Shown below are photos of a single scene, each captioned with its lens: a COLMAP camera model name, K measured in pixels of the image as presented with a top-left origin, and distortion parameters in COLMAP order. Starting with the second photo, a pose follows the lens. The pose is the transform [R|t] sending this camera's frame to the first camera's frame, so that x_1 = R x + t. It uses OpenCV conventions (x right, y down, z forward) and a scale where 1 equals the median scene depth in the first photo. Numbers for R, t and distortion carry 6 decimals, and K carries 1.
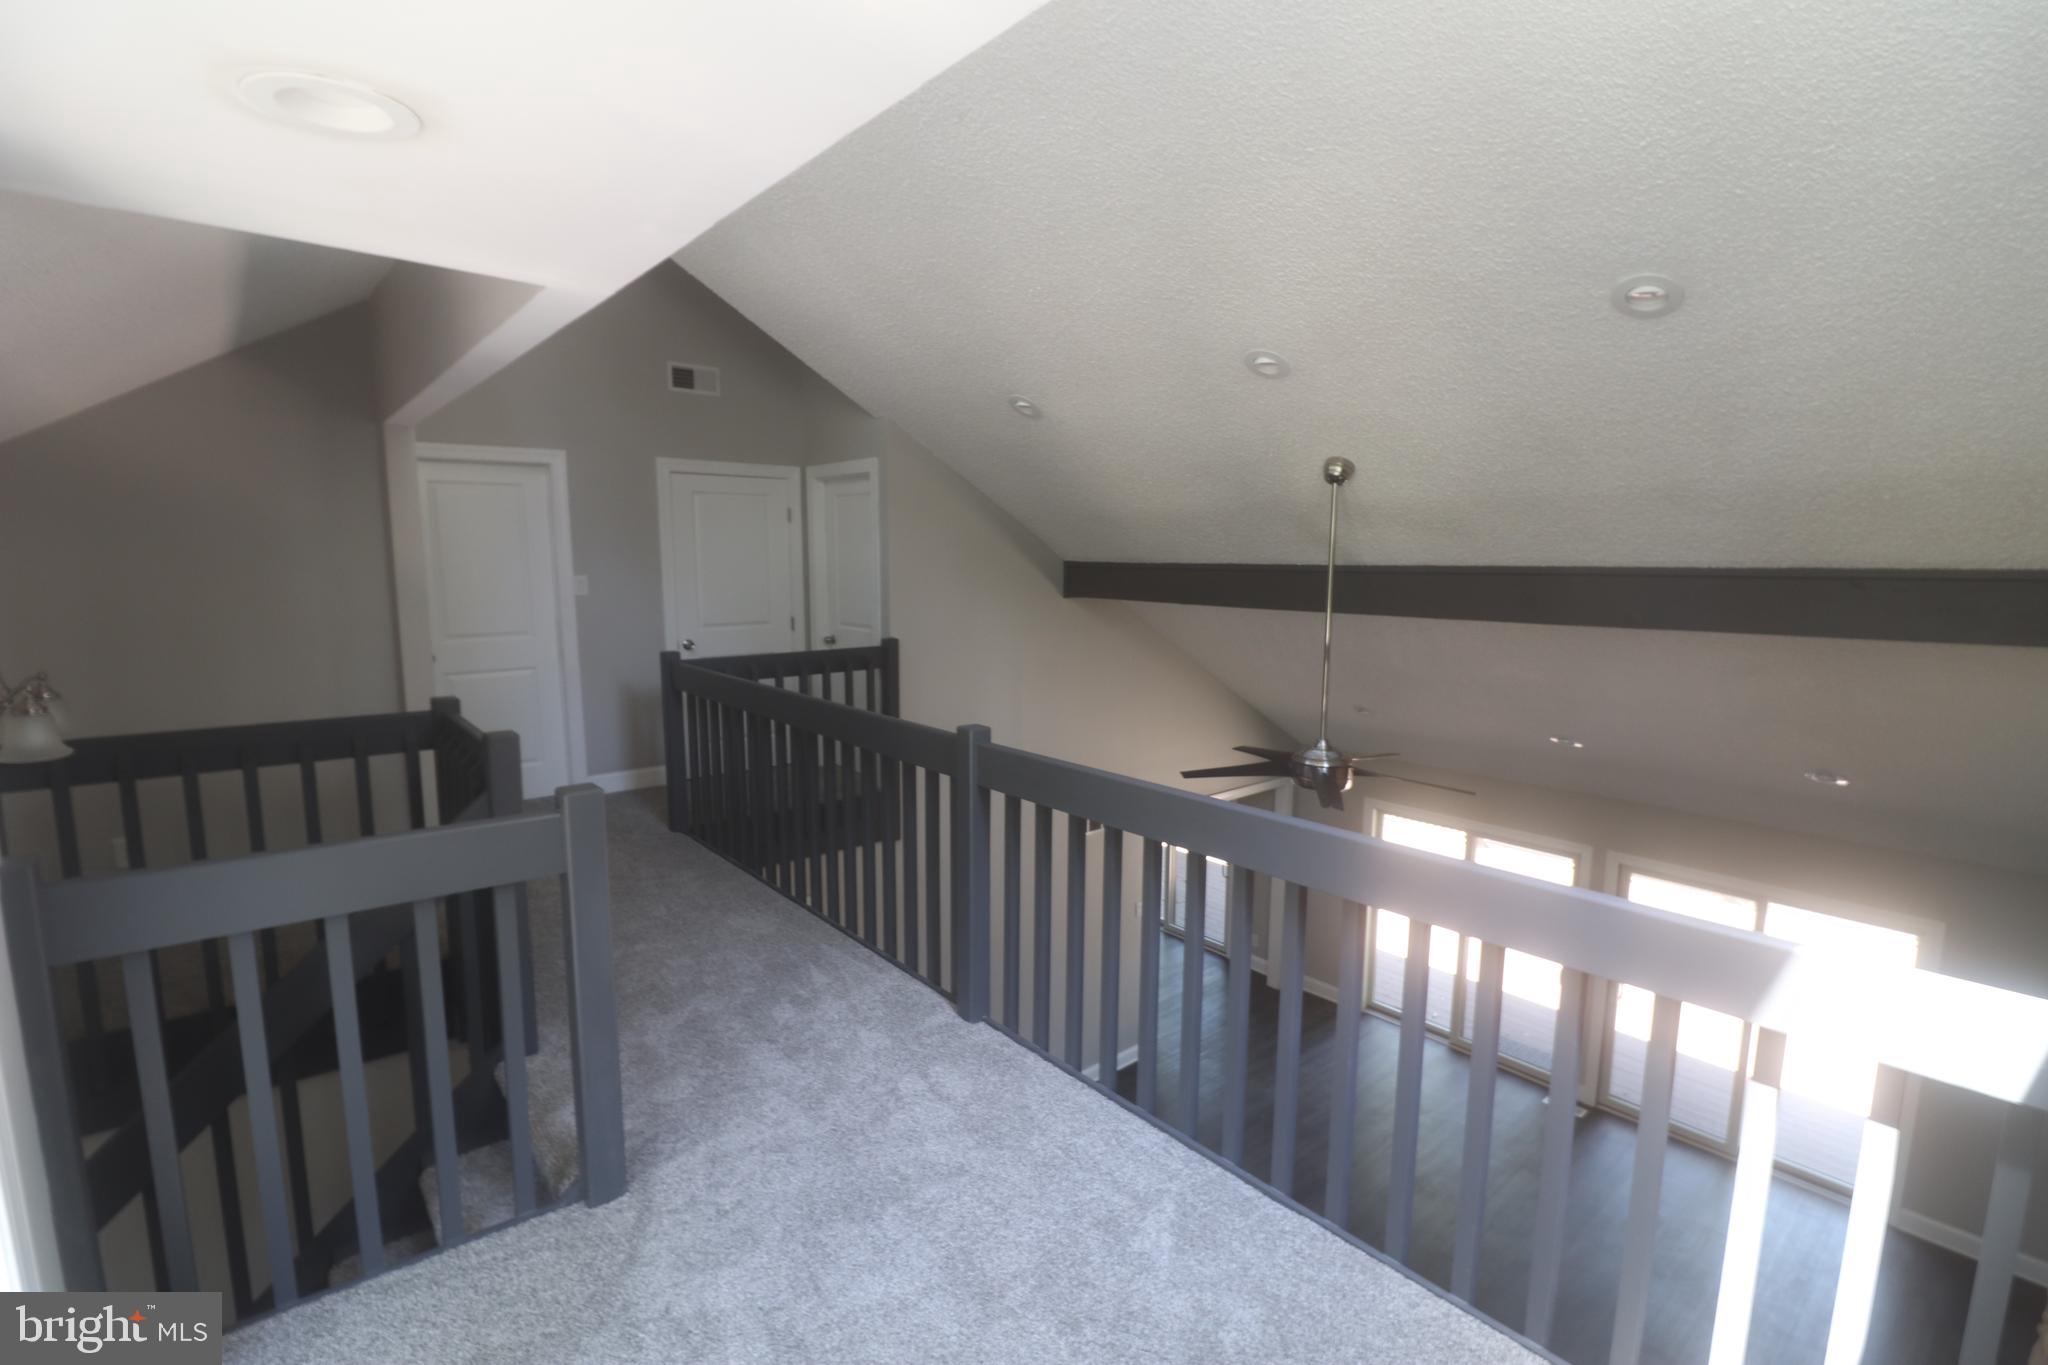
lens RADIAL K [[949.6, 0, 1043.2], [0, 949.6, 679.5], [0, 0, 1]] dist [-0.007530, -0.009092]
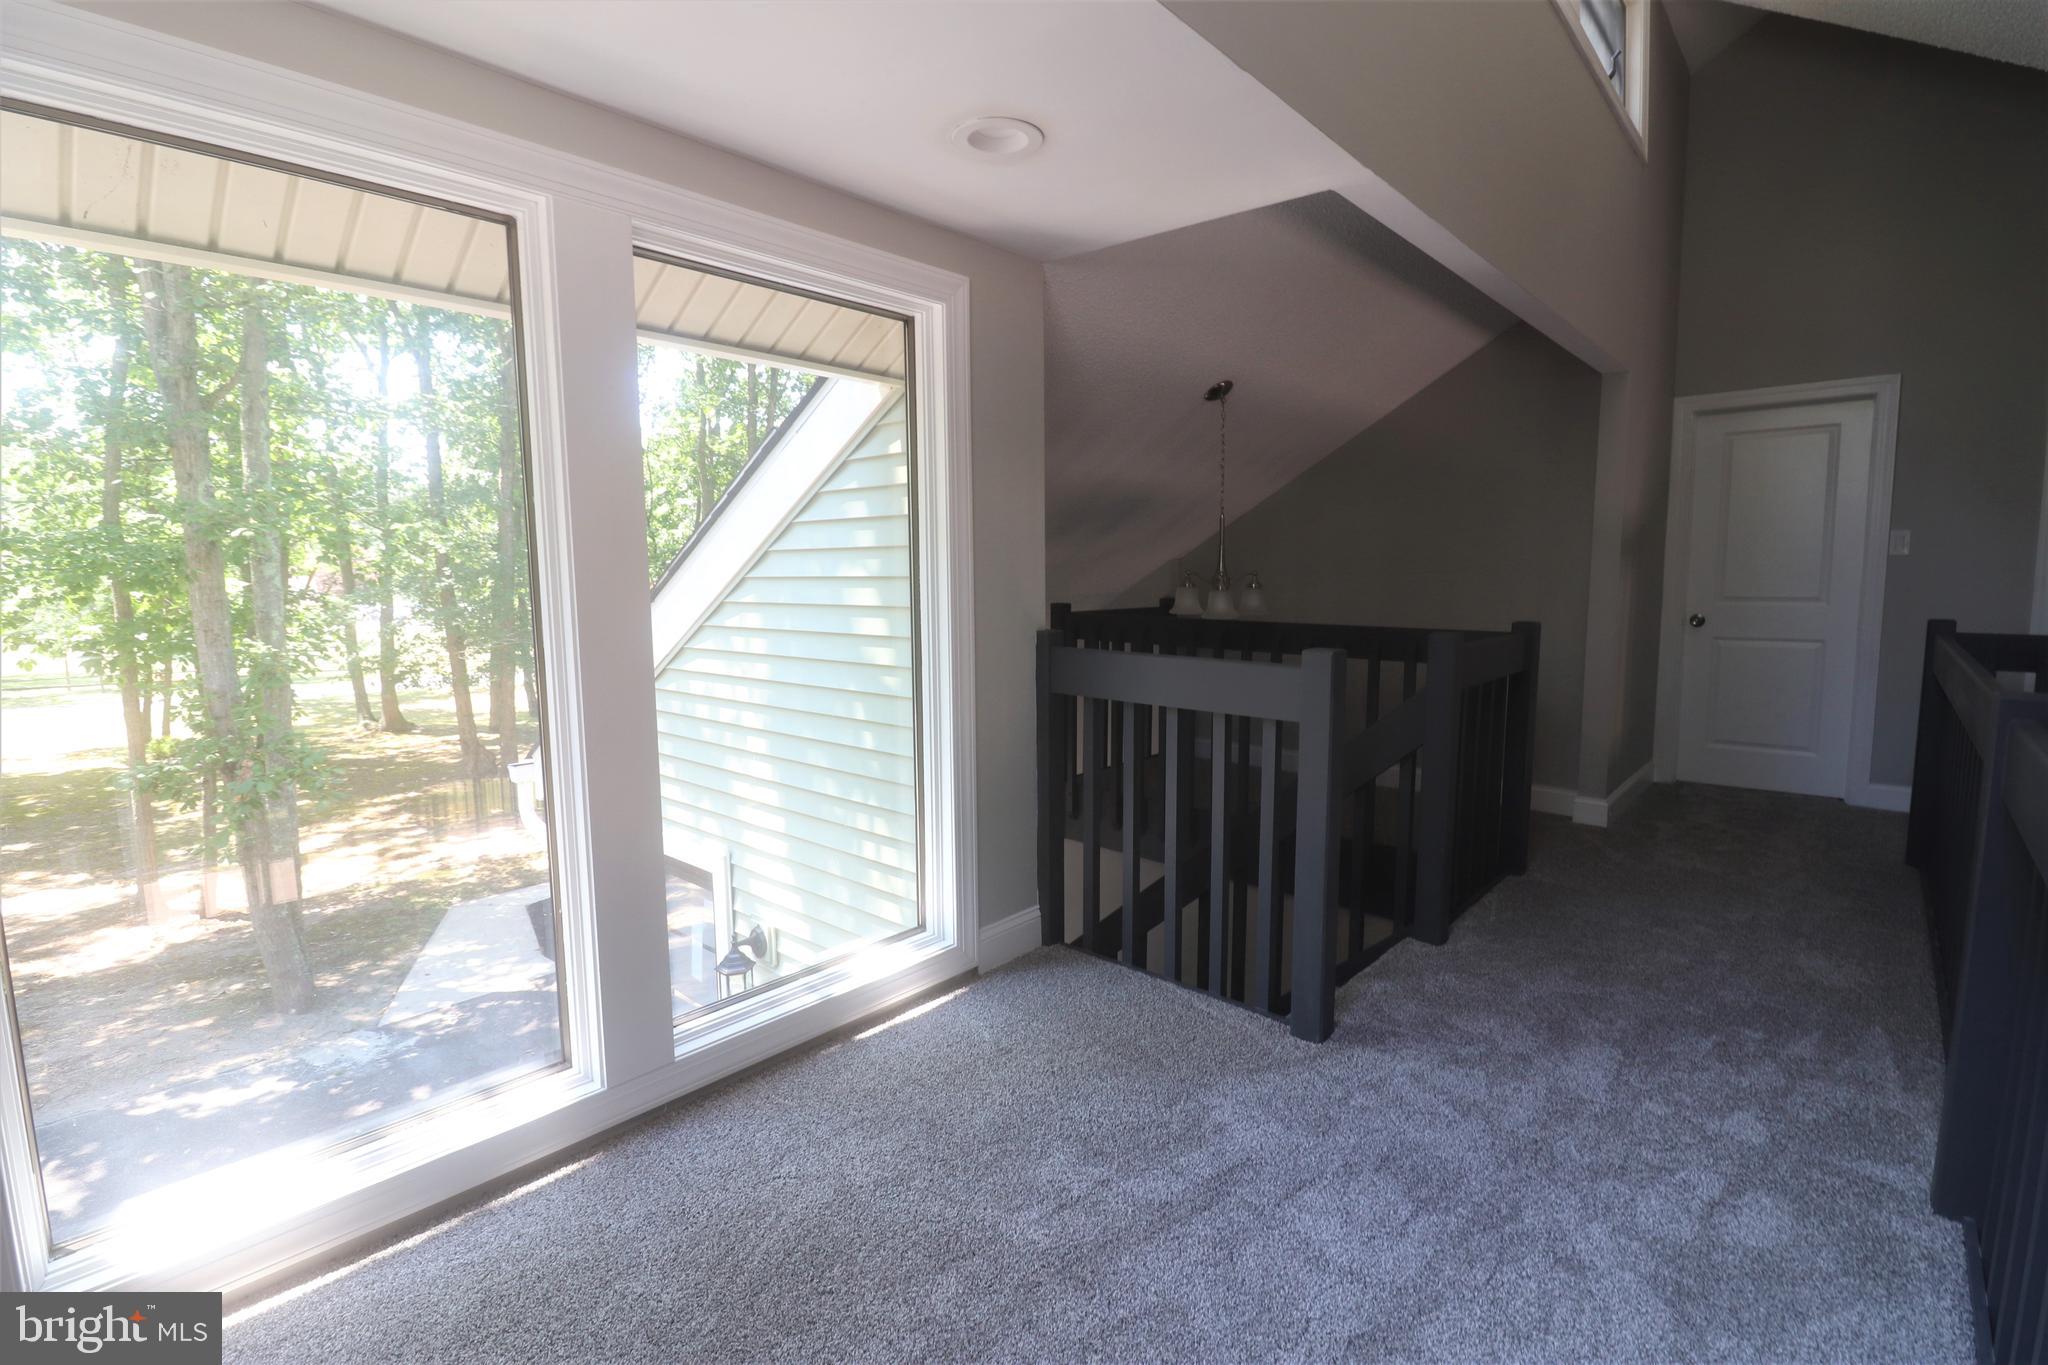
lens RADIAL K [[949.6, 0, 1035.2], [0, 949.6, 674.7], [0, 0, 1]] dist [-0.007530, -0.009092]
pose [[0.130051, 0.098754, -0.986577, 0.339133], [-0.123690, 0.988871, 0.082679, 0.057992], [0.983762, 0.111277, 0.140819, 0.321825]]
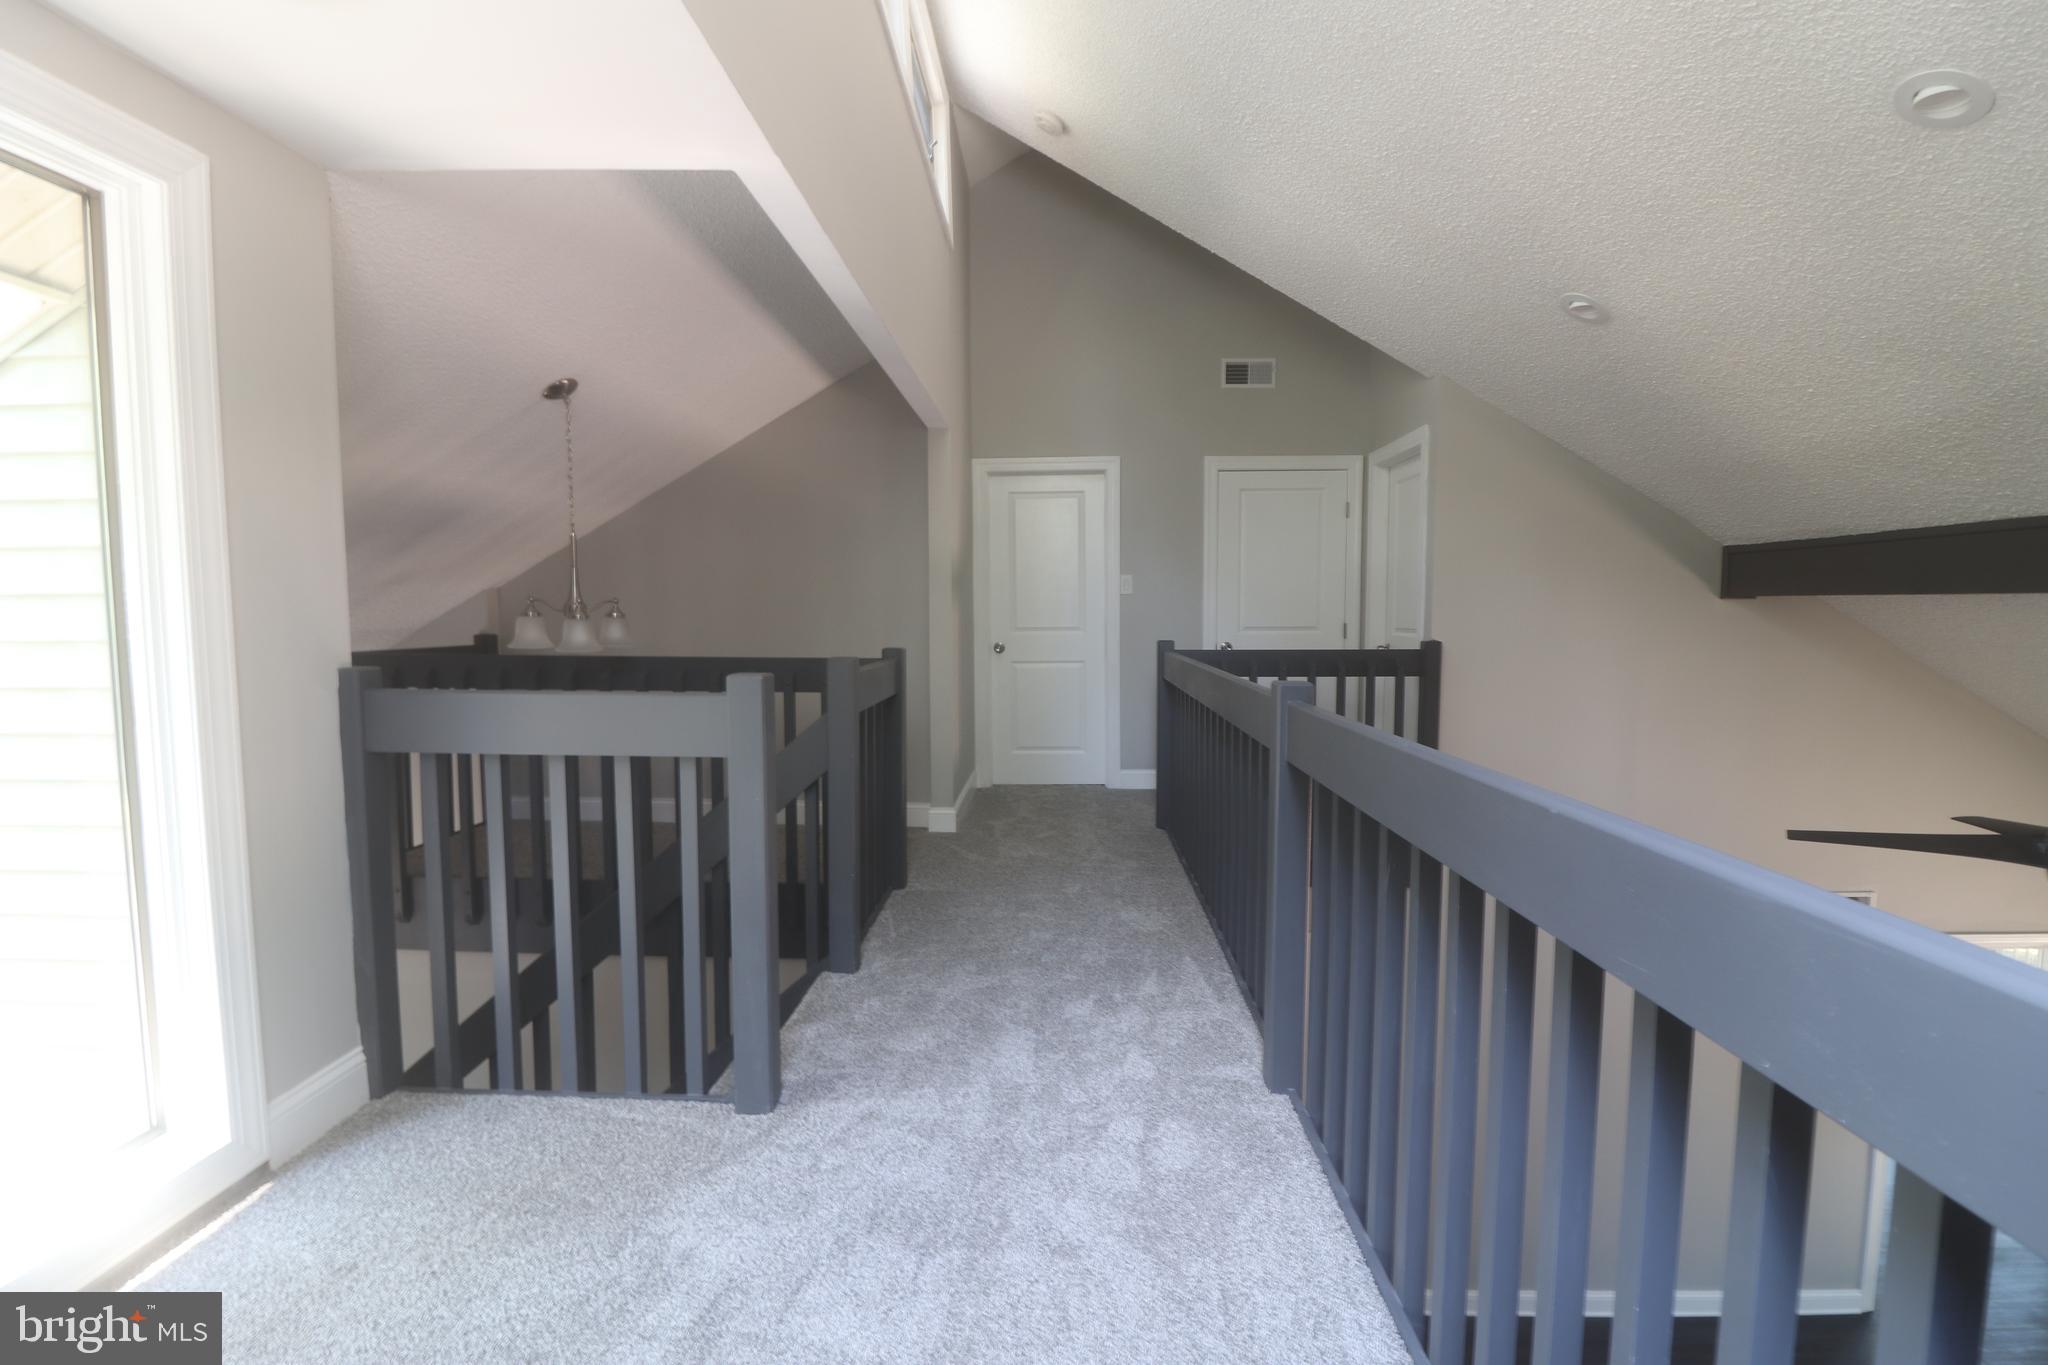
lens RADIAL K [[949.6, 0, 1034.8], [0, 949.6, 682.1], [0, 0, 1]] dist [-0.007530, -0.009092]
pose [[0.737208, 0.041588, -0.674385, 0.244619], [-0.083340, 0.996079, -0.029678, 0.078695], [0.670506, 0.078082, 0.737784, 0.290225]]
